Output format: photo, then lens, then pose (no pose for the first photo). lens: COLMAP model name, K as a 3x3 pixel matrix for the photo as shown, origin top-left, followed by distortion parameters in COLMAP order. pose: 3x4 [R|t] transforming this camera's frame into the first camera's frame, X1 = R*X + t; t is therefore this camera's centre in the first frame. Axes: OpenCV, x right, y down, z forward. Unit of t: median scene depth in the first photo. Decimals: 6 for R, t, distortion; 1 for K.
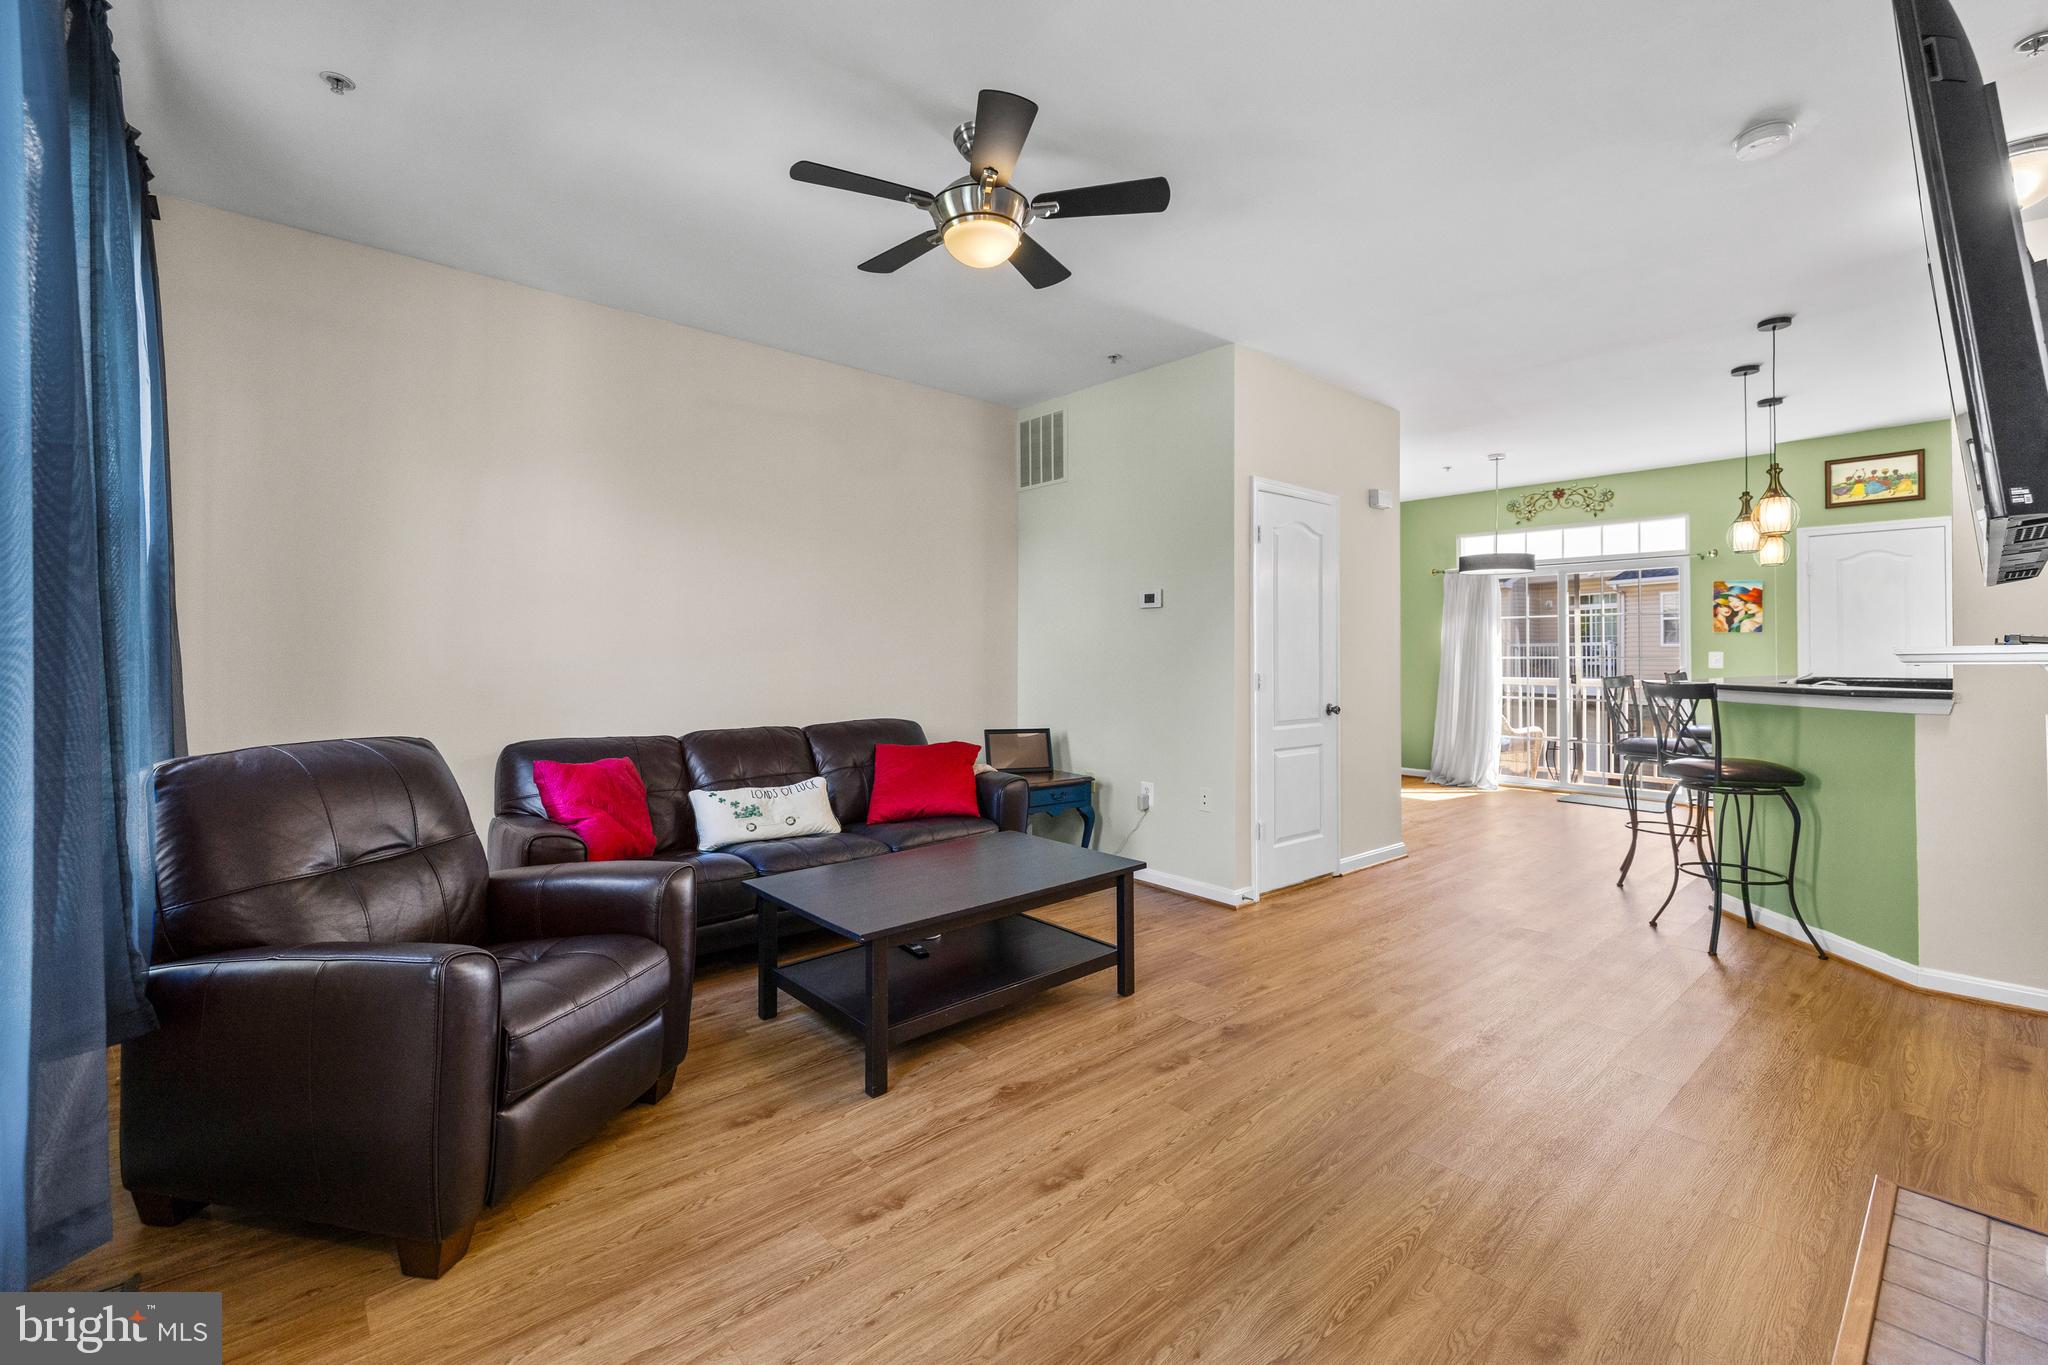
lens RADIAL K [[875.1, 0, 1039.9], [0, 875.1, 670.2], [0, 0, 1]] dist [0.007699, -0.000089]
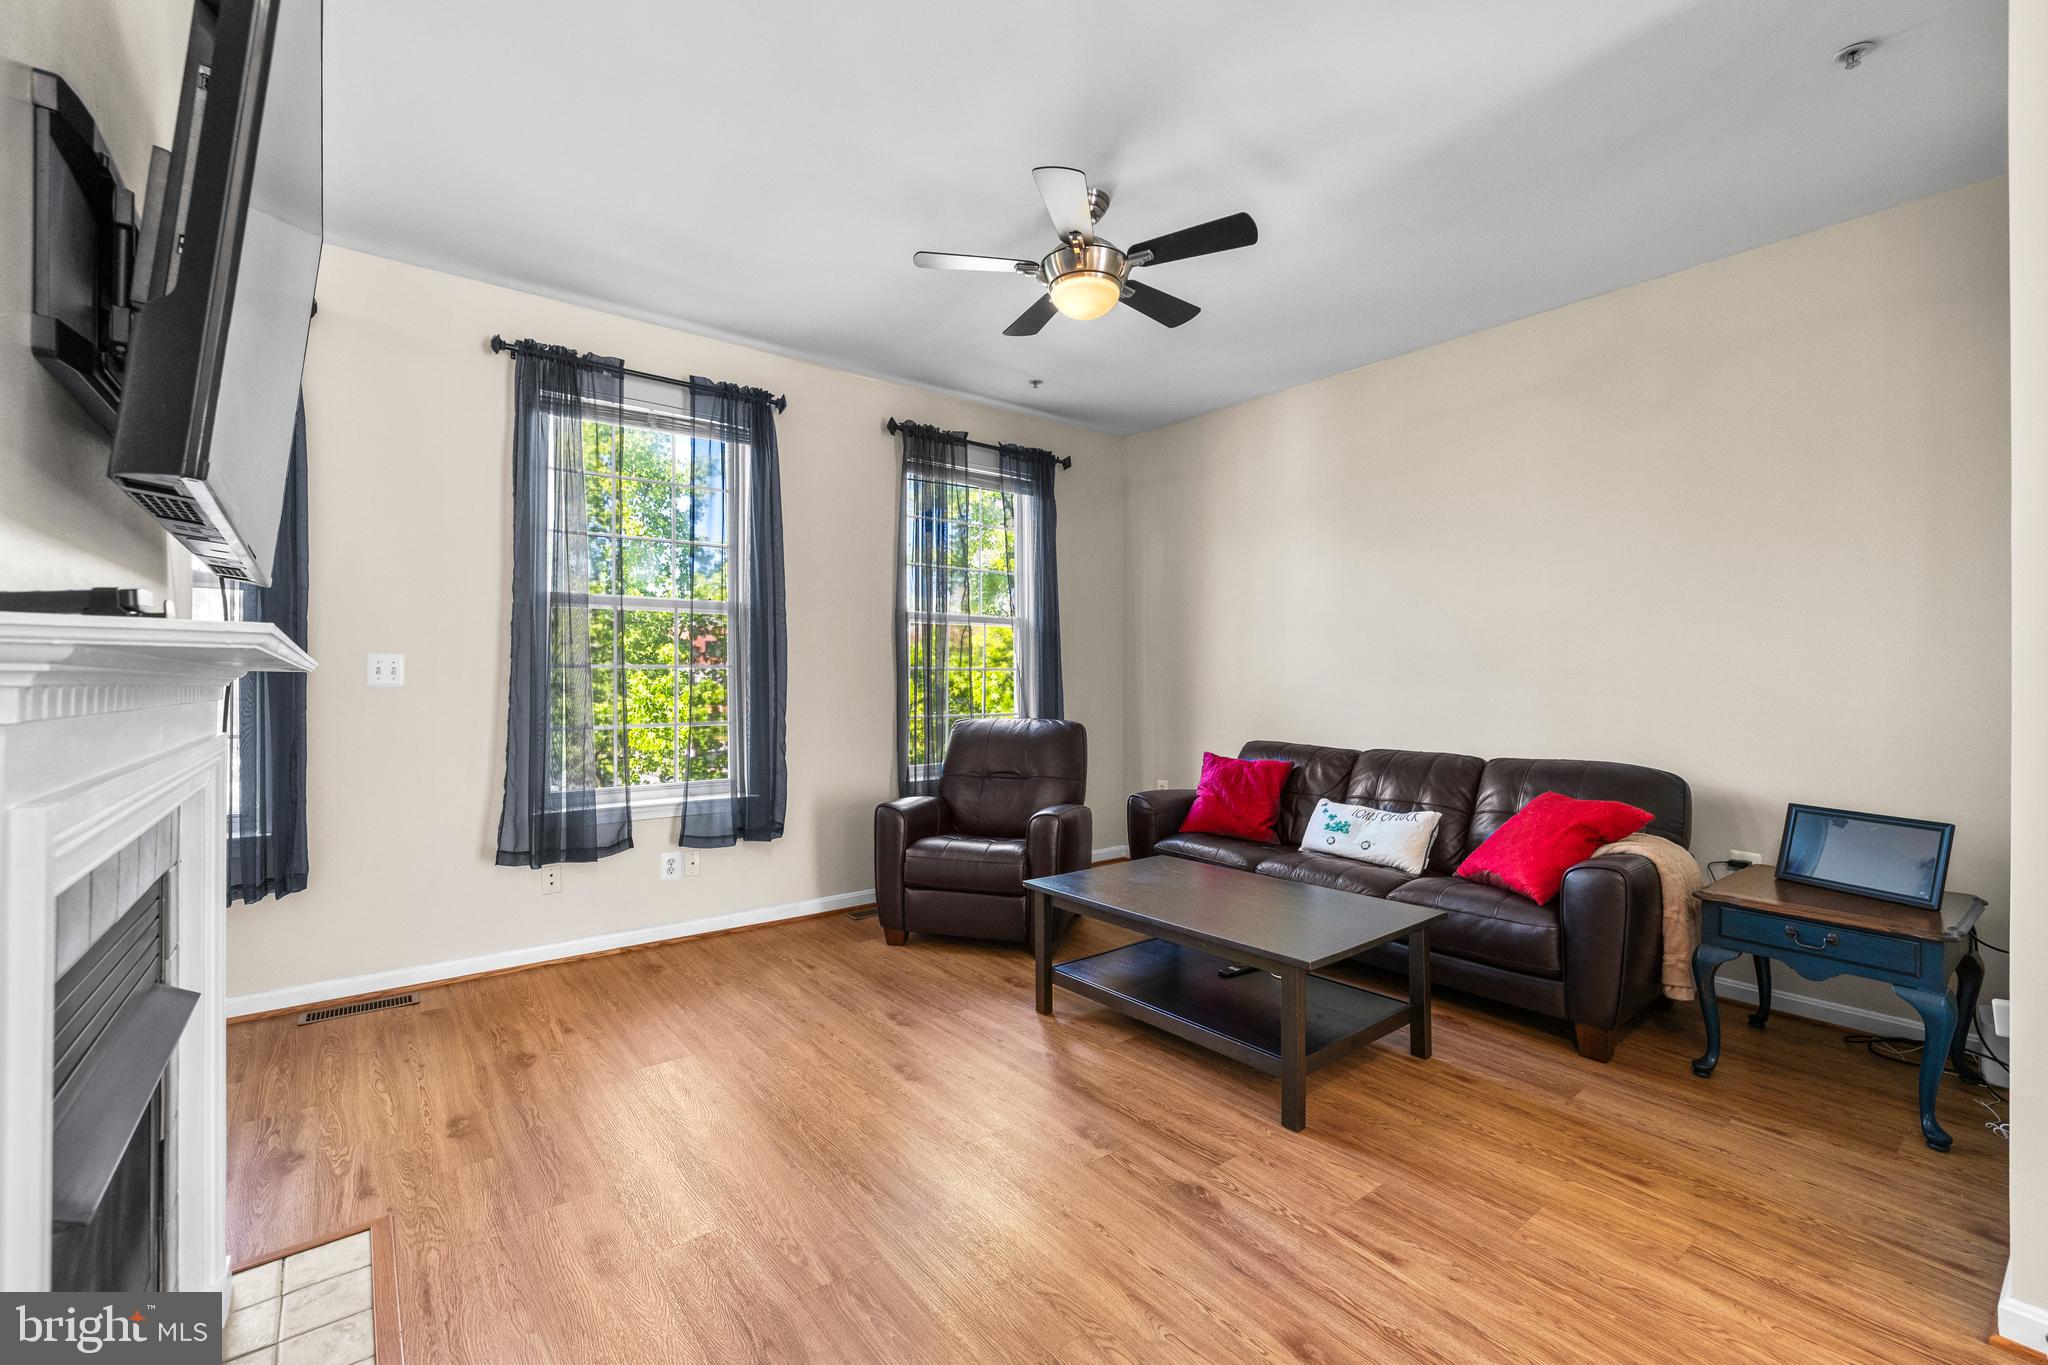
lens RADIAL K [[868.7, 0, 1022.7], [0, 868.7, 673.4], [0, 0, 1]] dist [0.000505, -0.000034]
pose [[-0.061697, -0.006307, -0.998075, 0.463984], [-0.025683, 0.999659, -0.004729, -0.003730], [0.997764, 0.025342, -0.061838, 0.439265]]
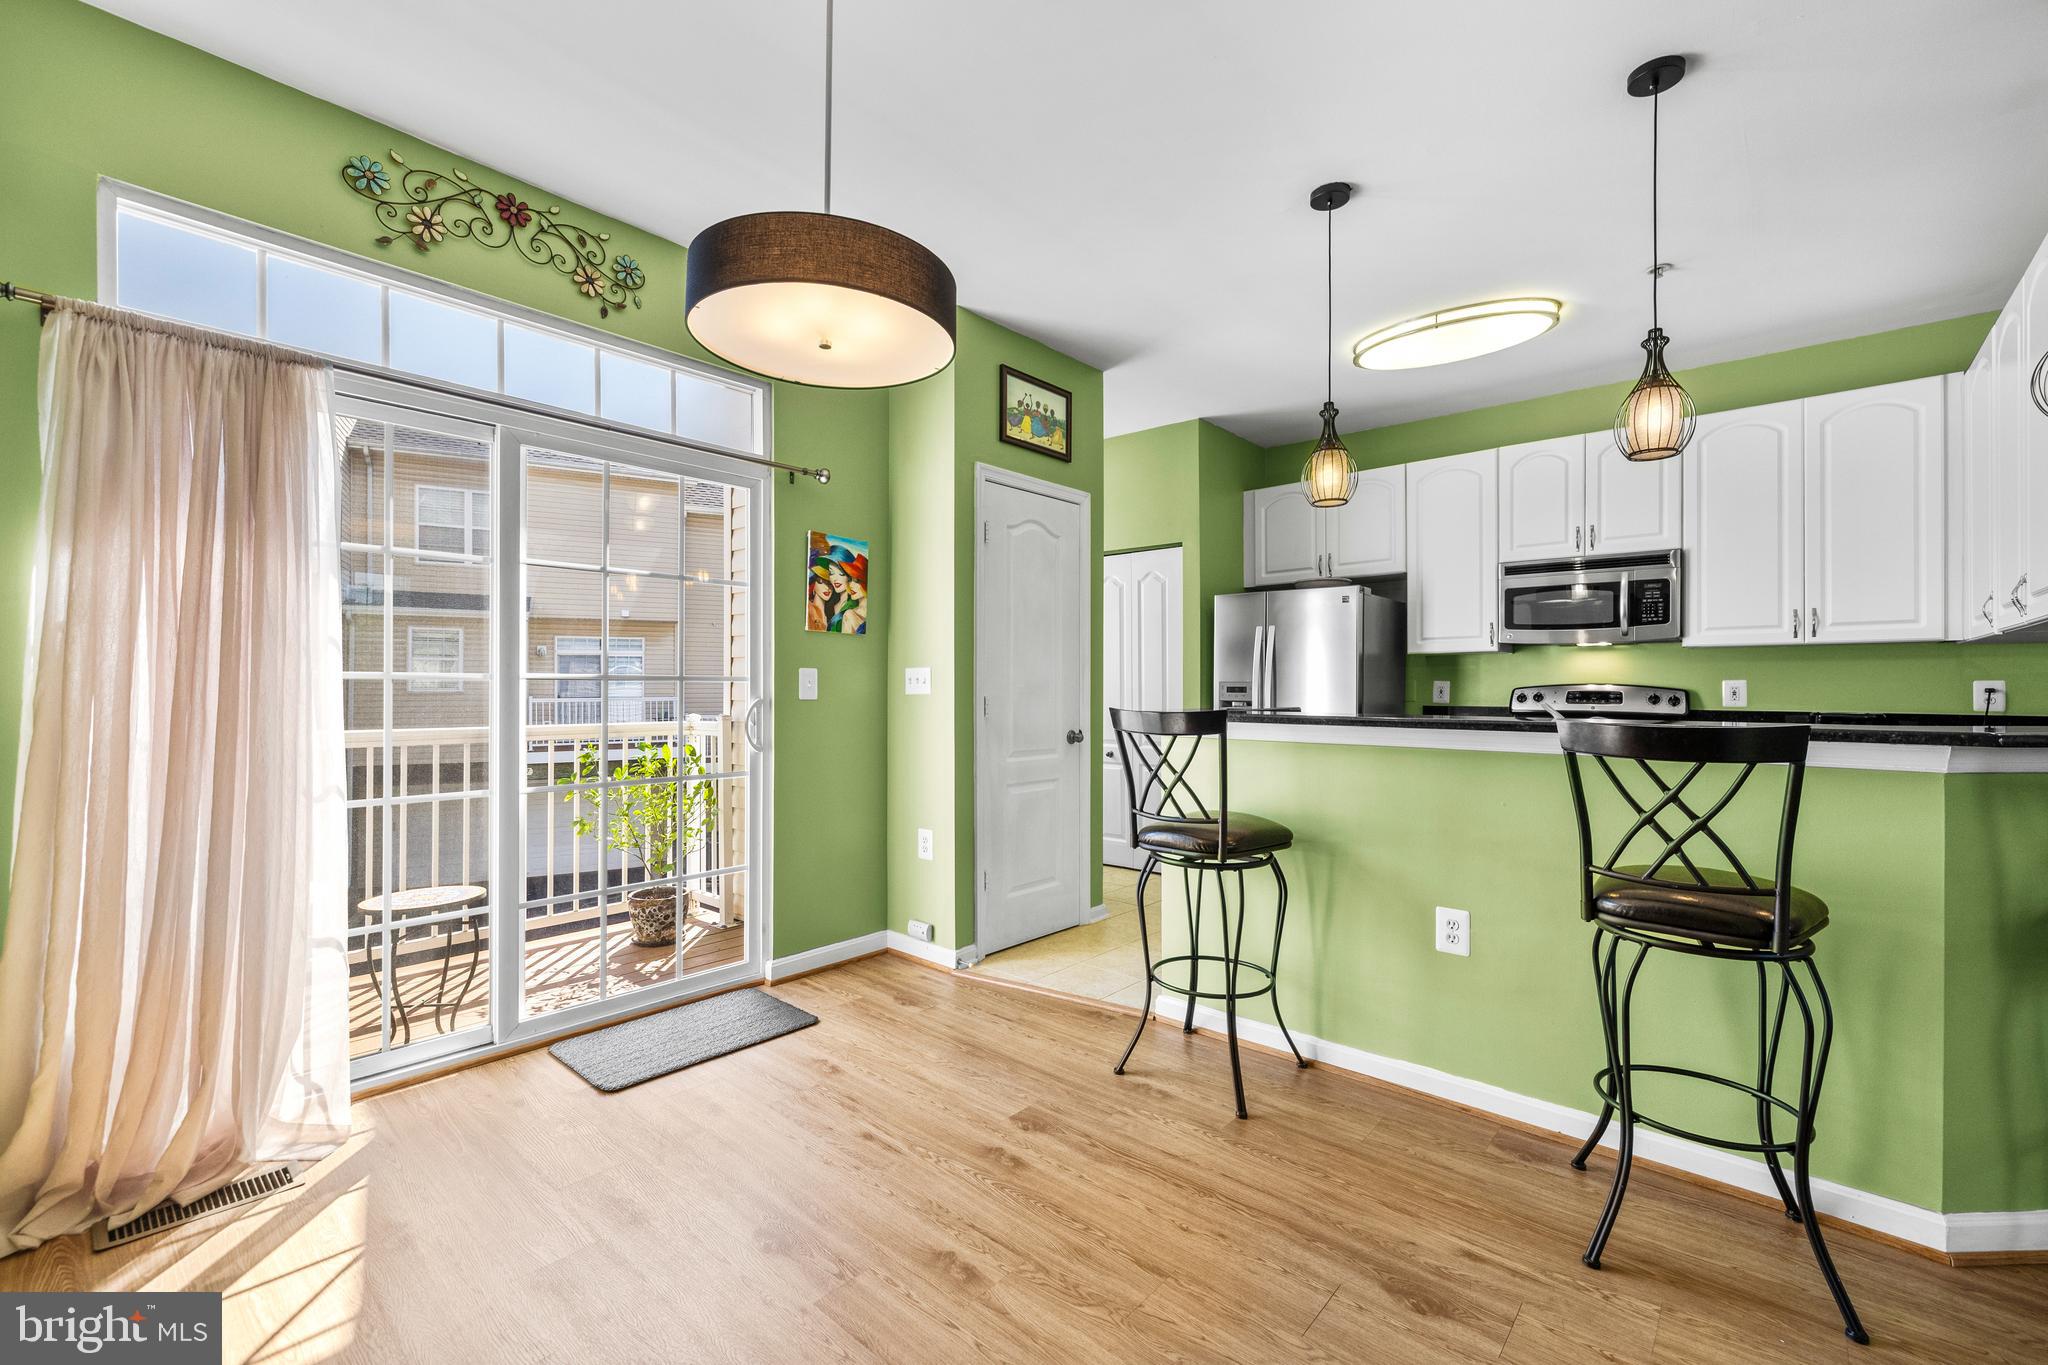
lens RADIAL K [[875.1, 0, 1009.8], [0, 875.1, 688.1], [0, 0, 1]] dist [0.007699, -0.000089]
pose [[-0.121277, -0.001489, 0.992618, 0.282675], [0.016245, 0.999862, 0.003485, -0.010191], [-0.992486, 0.016548, -0.121236, 1.108011]]
